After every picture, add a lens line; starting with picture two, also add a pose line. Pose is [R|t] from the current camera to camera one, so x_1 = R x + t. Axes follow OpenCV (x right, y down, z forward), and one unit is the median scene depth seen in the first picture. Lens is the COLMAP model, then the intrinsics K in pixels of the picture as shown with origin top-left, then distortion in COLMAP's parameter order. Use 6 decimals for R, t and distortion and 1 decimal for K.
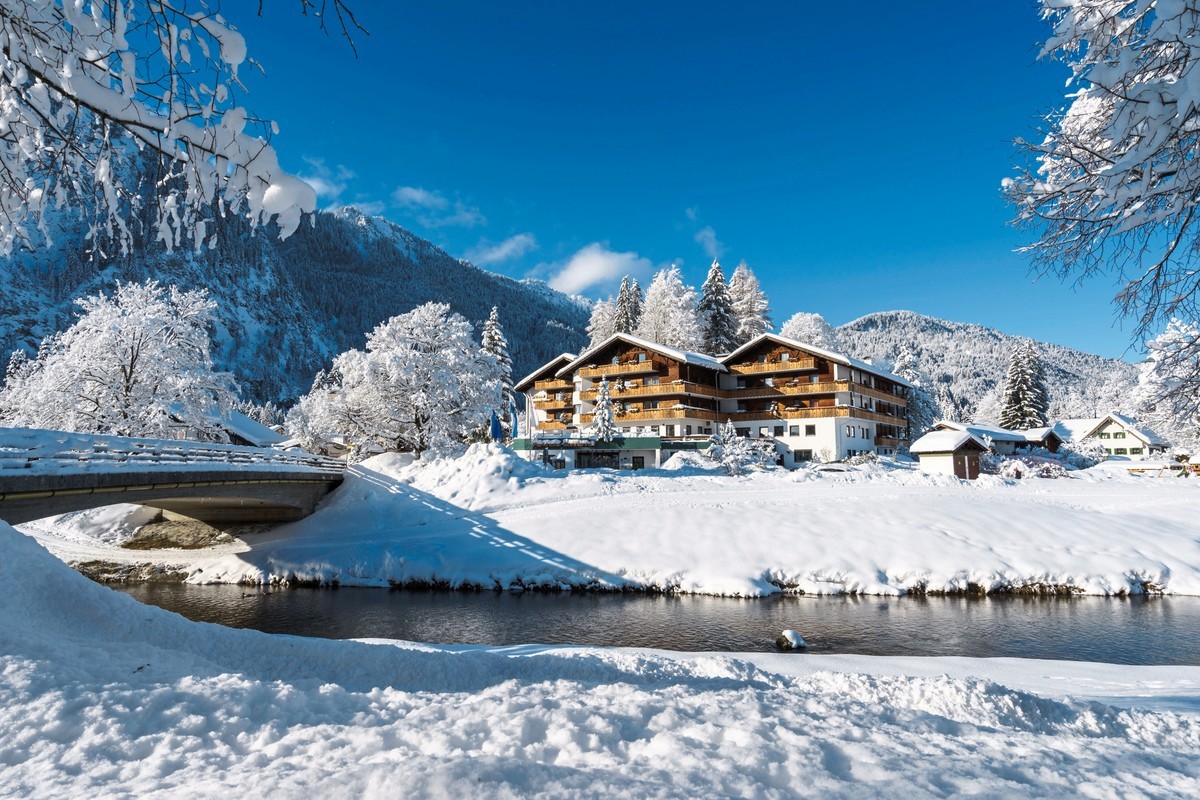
lens RADIAL K [[1494.8, 0, 600.0], [0, 1494.8, 400.0], [0, 0, 1]] dist [0.013111, 0.044640]
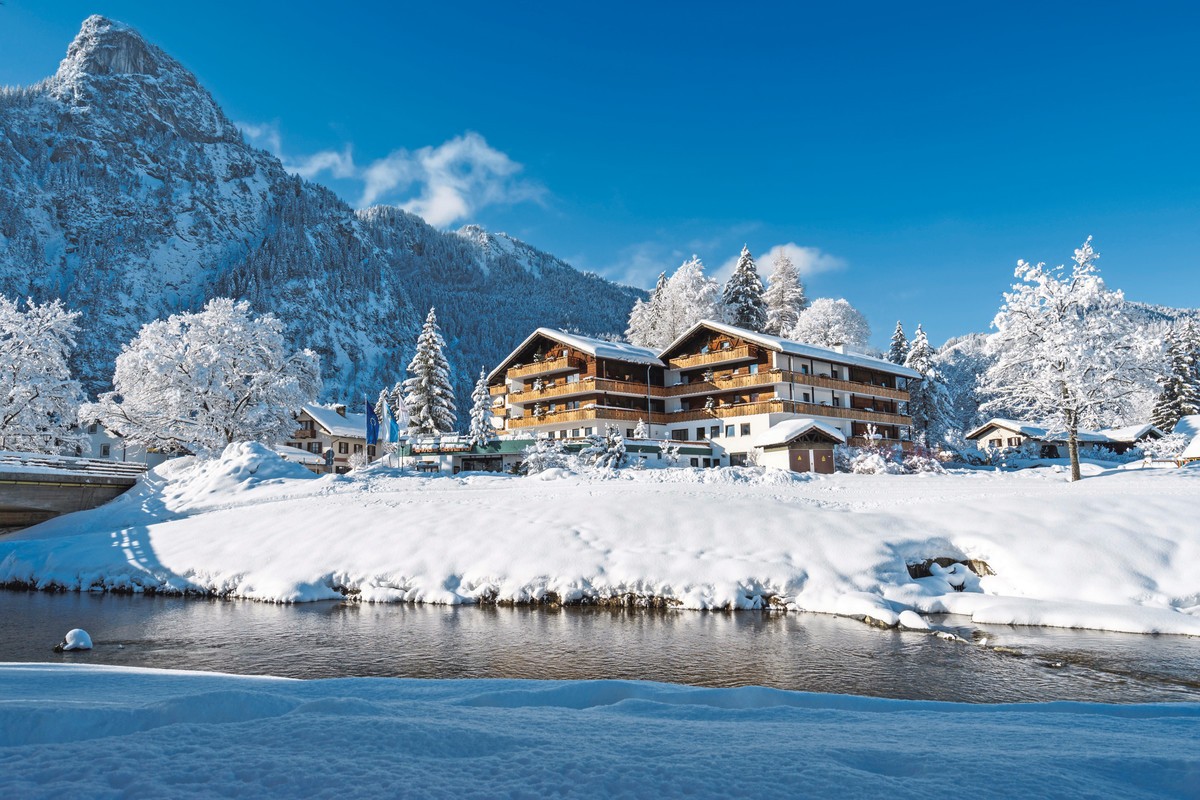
lens RADIAL K [[1494.8, 0, 600.0], [0, 1494.8, 400.0], [0, 0, 1]] dist [0.013111, 0.044640]
pose [[0.919730, -0.034392, -0.391041, 0.400174], [0.021789, 0.999092, -0.036622, 0.032862], [0.391945, 0.025162, 0.919644, 0.176670]]
